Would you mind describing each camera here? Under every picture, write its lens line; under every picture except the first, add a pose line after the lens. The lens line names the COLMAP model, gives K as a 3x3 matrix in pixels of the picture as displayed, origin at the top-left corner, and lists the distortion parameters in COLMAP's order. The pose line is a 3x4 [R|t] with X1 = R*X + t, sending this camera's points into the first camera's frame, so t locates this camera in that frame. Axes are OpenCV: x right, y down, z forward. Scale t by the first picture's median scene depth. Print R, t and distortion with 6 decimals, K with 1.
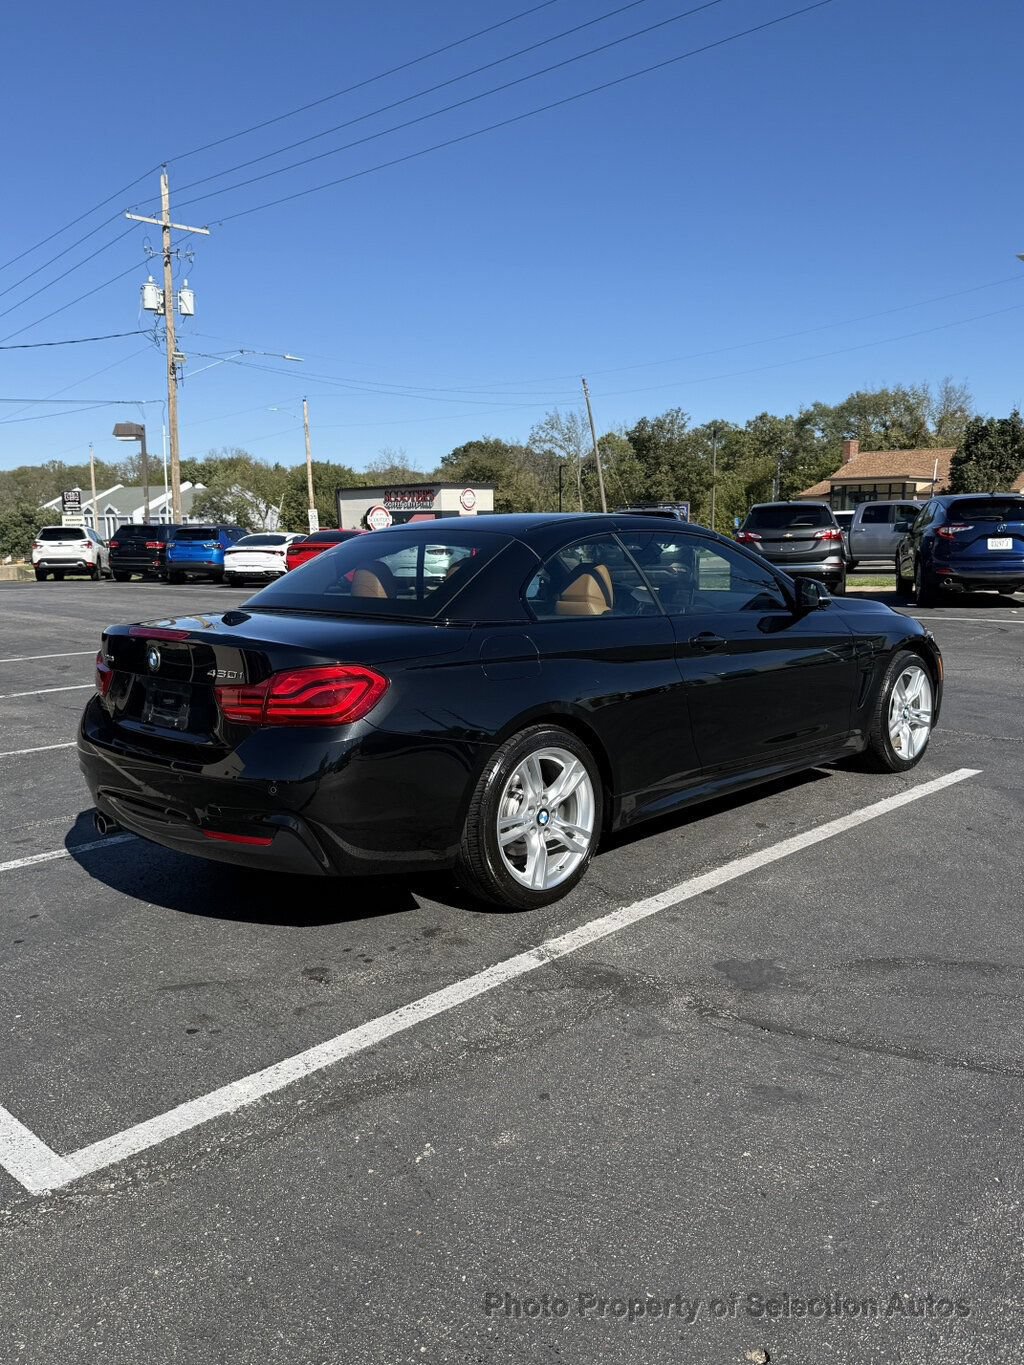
lens RADIAL K [[1096.4, 0, 500.7], [0, 1096.4, 682.2], [0, 0, 1]] dist [0.050932, -0.073210]
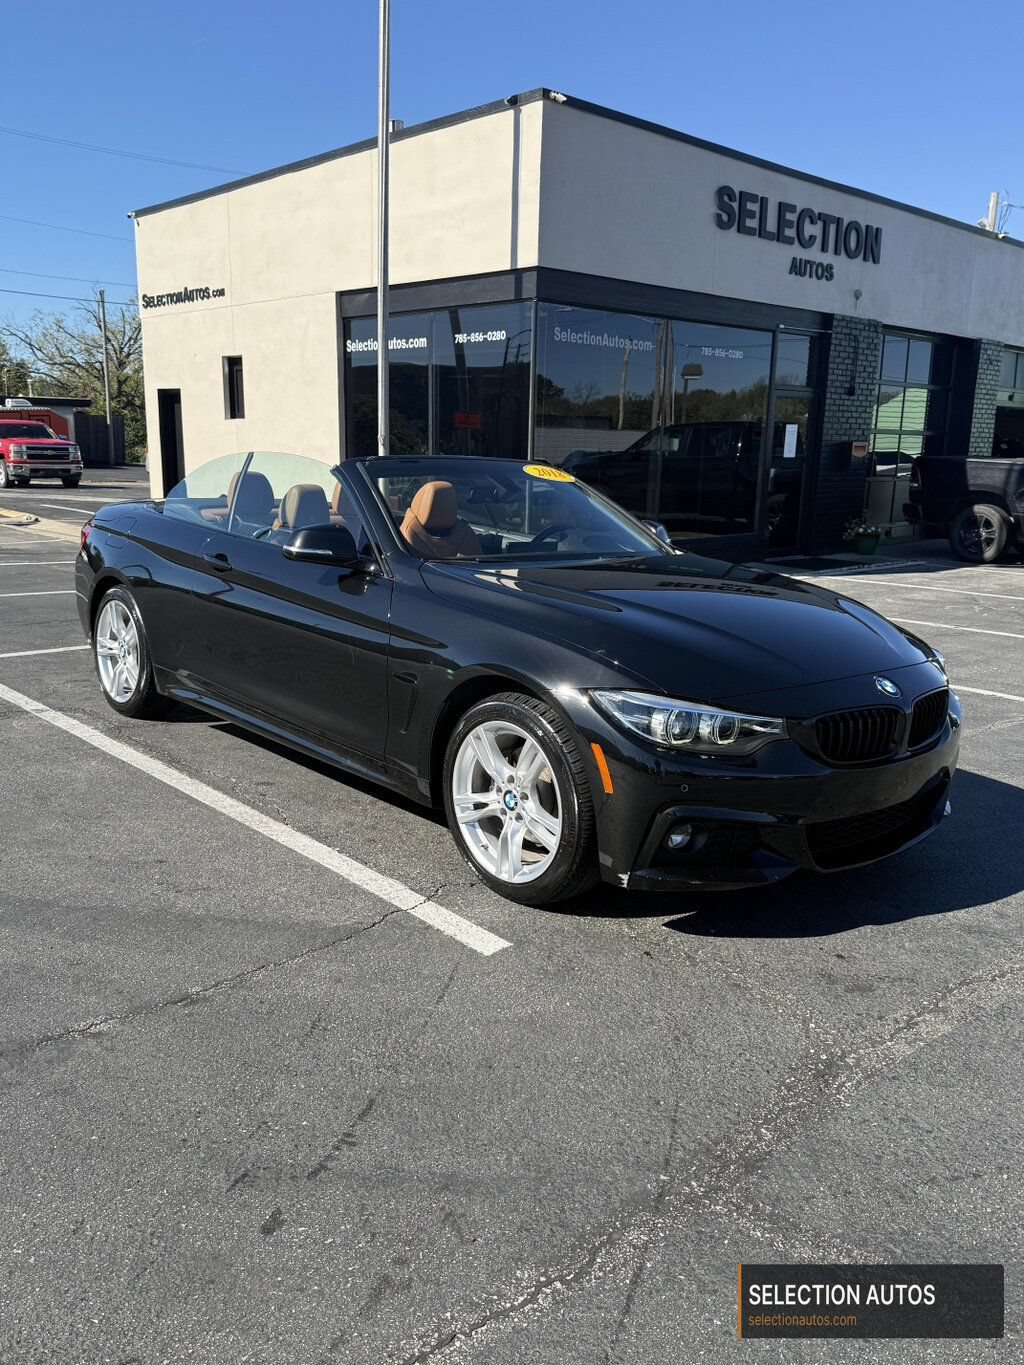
lens RADIAL K [[1096.4, 0, 511.7], [0, 1096.4, 675.3], [0, 0, 1]] dist [0.050932, -0.073210]
pose [[-0.054537, 0.215862, -0.974900, 1.087487], [-0.172975, 0.959549, 0.222139, -0.192965], [0.983415, 0.180749, -0.014992, 1.187415]]
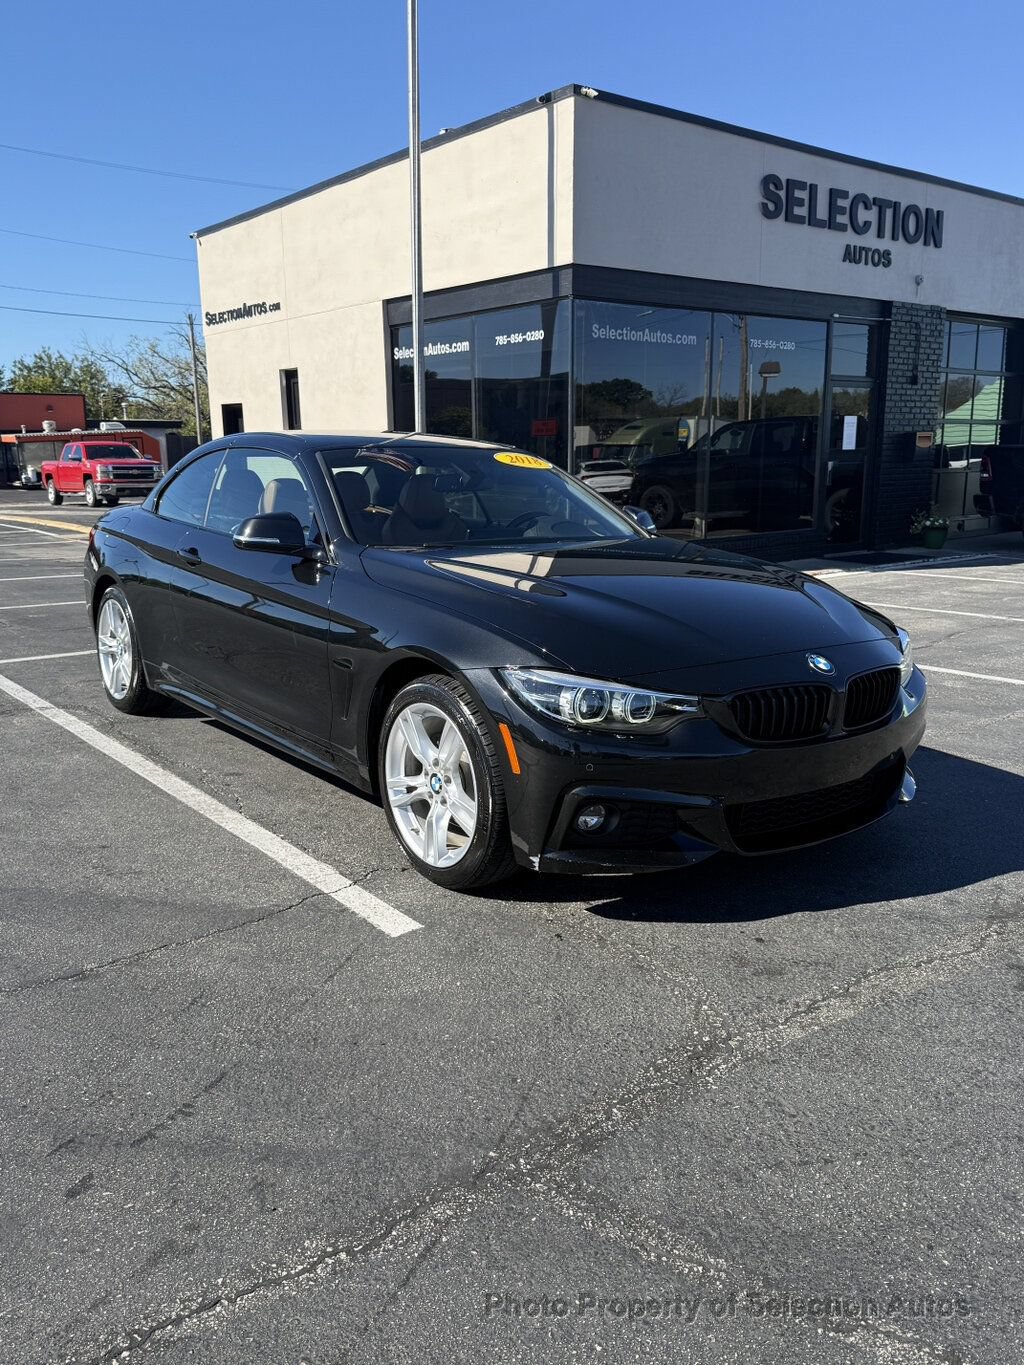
lens RADIAL K [[1096.4, 0, 509.7], [0, 1096.4, 681.3], [0, 0, 1]] dist [0.050932, -0.073210]
pose [[-0.135670, 0.213766, -0.967418, 1.072223], [-0.141096, 0.962325, 0.232427, -0.190357], [0.980656, 0.168032, -0.100397, 1.293831]]
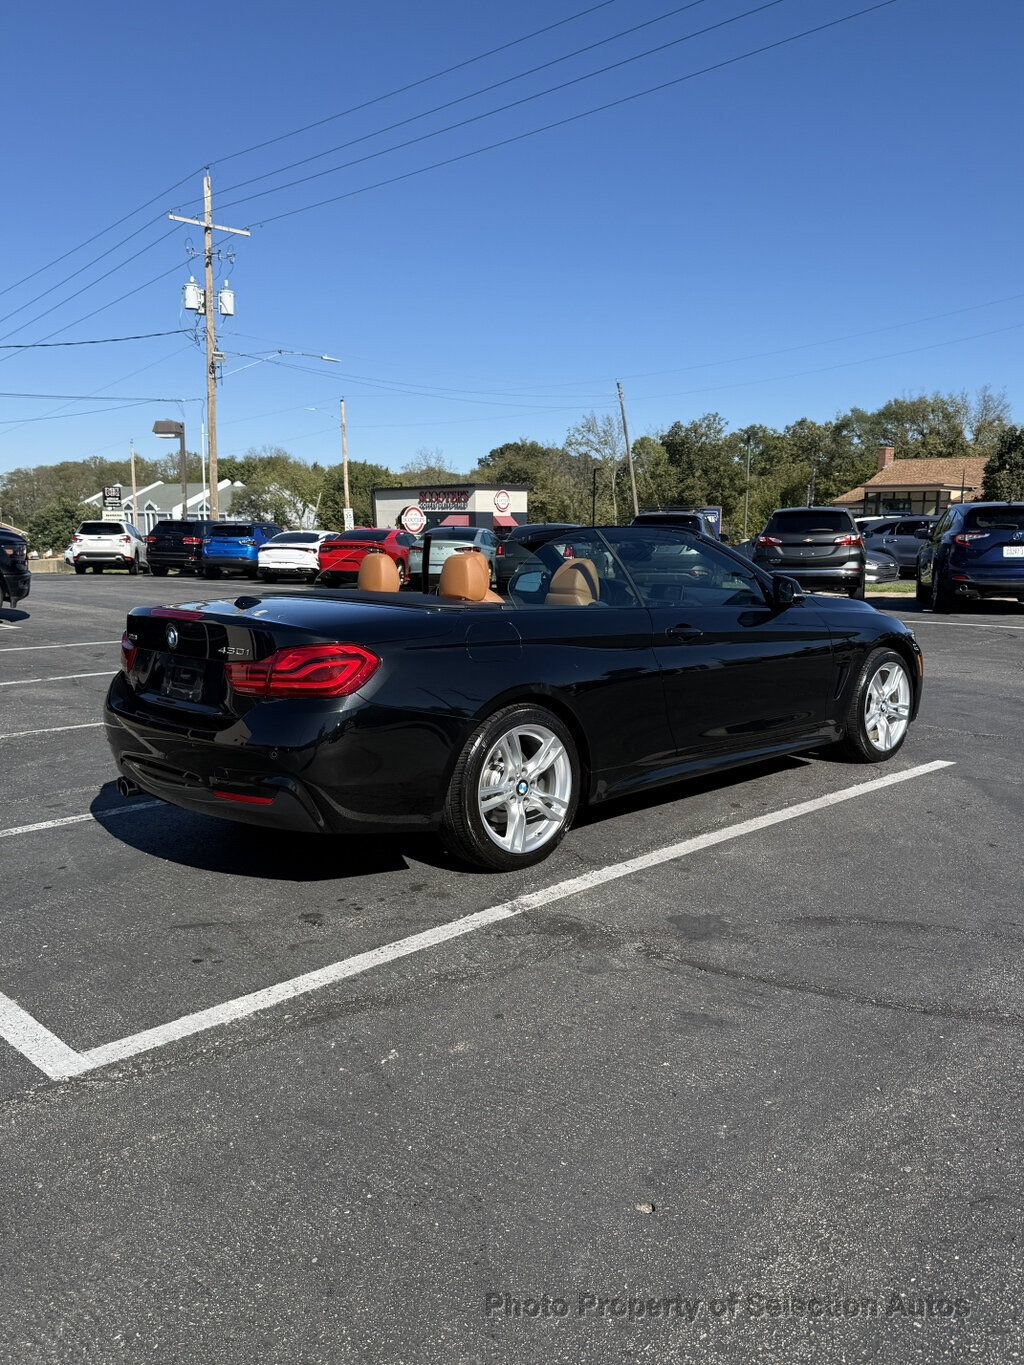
lens RADIAL K [[1091.7, 0, 516.9], [0, 1091.7, 689.7], [0, 0, 1]] dist [0.059780, -0.090785]
pose [[0.999711, 0.017753, -0.016212, 0.037800], [-0.017665, 0.999829, 0.005553, 0.014740], [0.016308, -0.005265, 0.999853, -0.075141]]
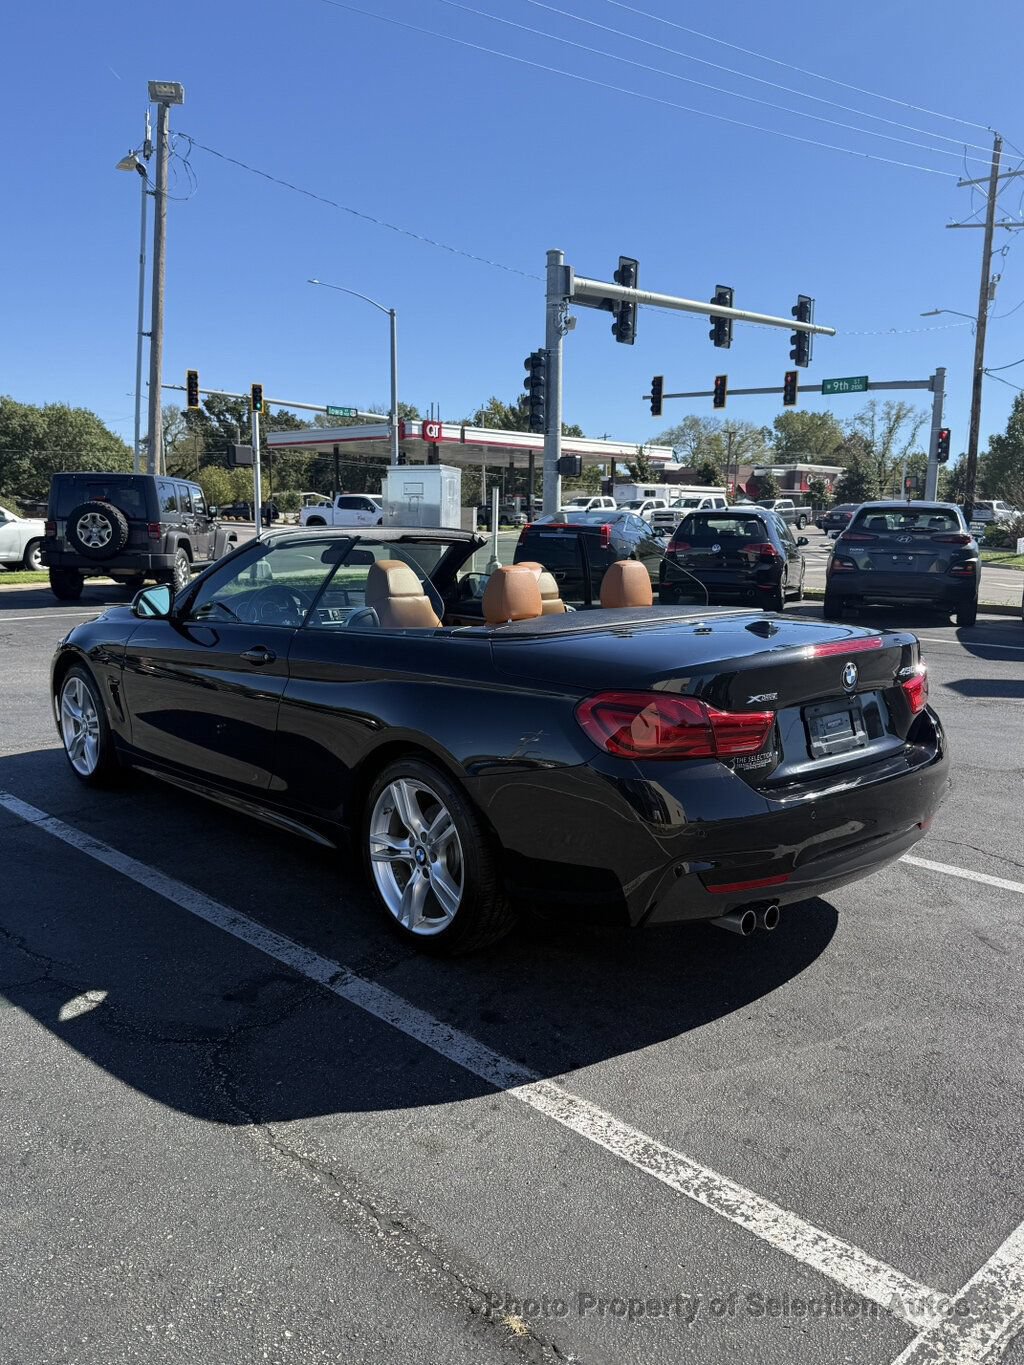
lens RADIAL K [[1096.4, 0, 502.4], [0, 1096.4, 679.4], [0, 0, 1]] dist [0.050932, -0.073210]
pose [[0.061455, -0.129265, 0.989704, -0.914561], [0.131146, 0.984027, 0.120380, -0.121650], [-0.989456, 0.122397, 0.077426, 0.915425]]
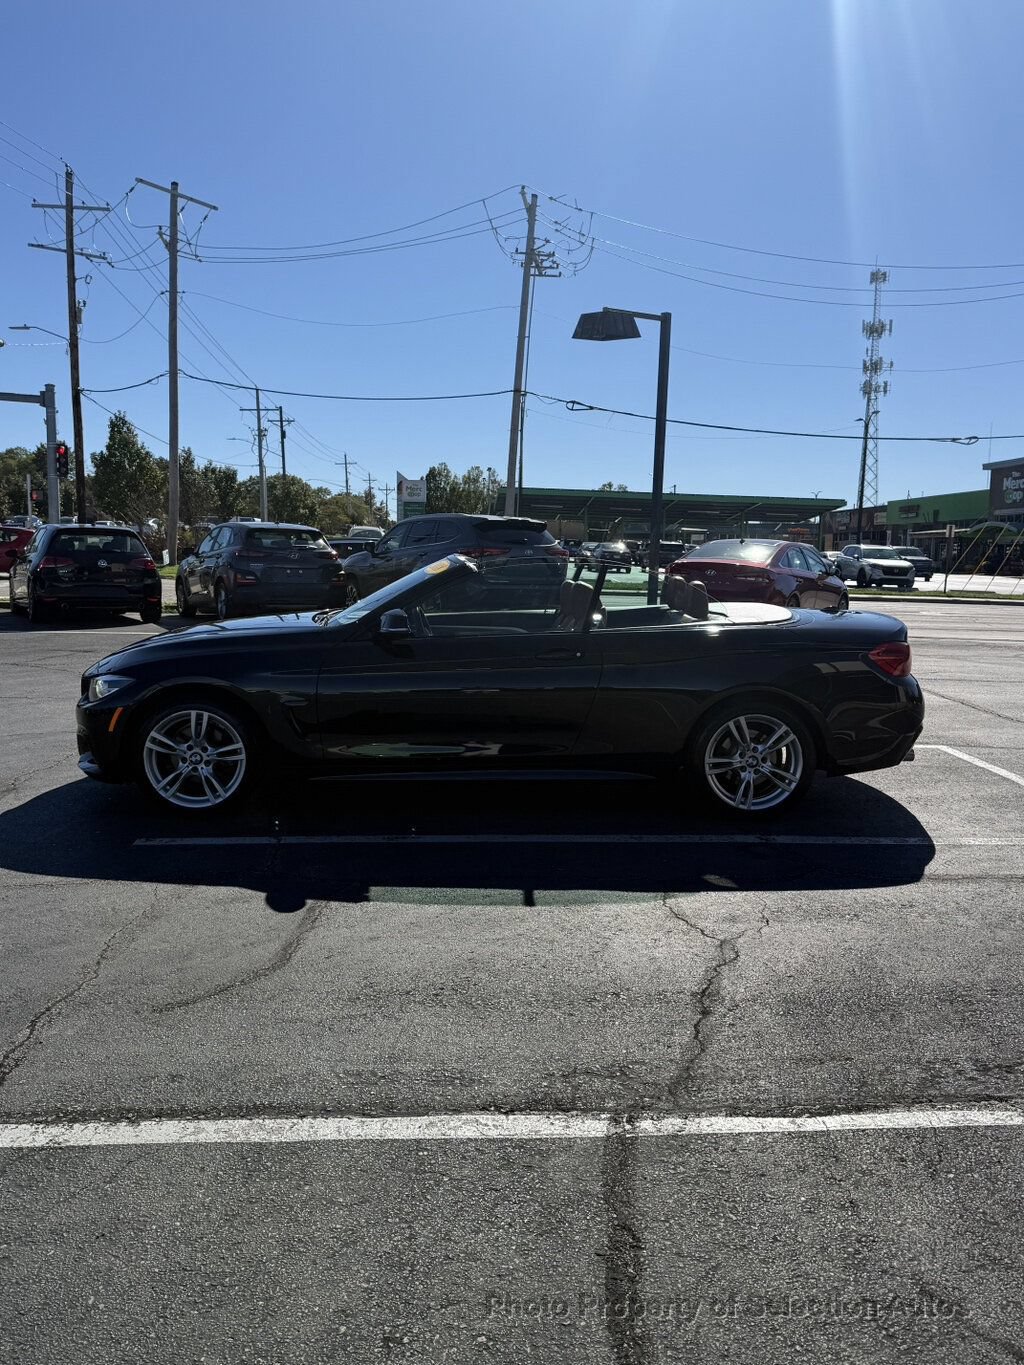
lens RADIAL K [[1096.4, 0, 520.3], [0, 1096.4, 688.9], [0, 0, 1]] dist [0.050932, -0.073210]
pose [[-0.731147, -0.086817, 0.676673, -0.822151], [0.093361, 0.969805, 0.225303, -0.286278], [-0.675802, 0.227904, -0.700965, 1.992339]]
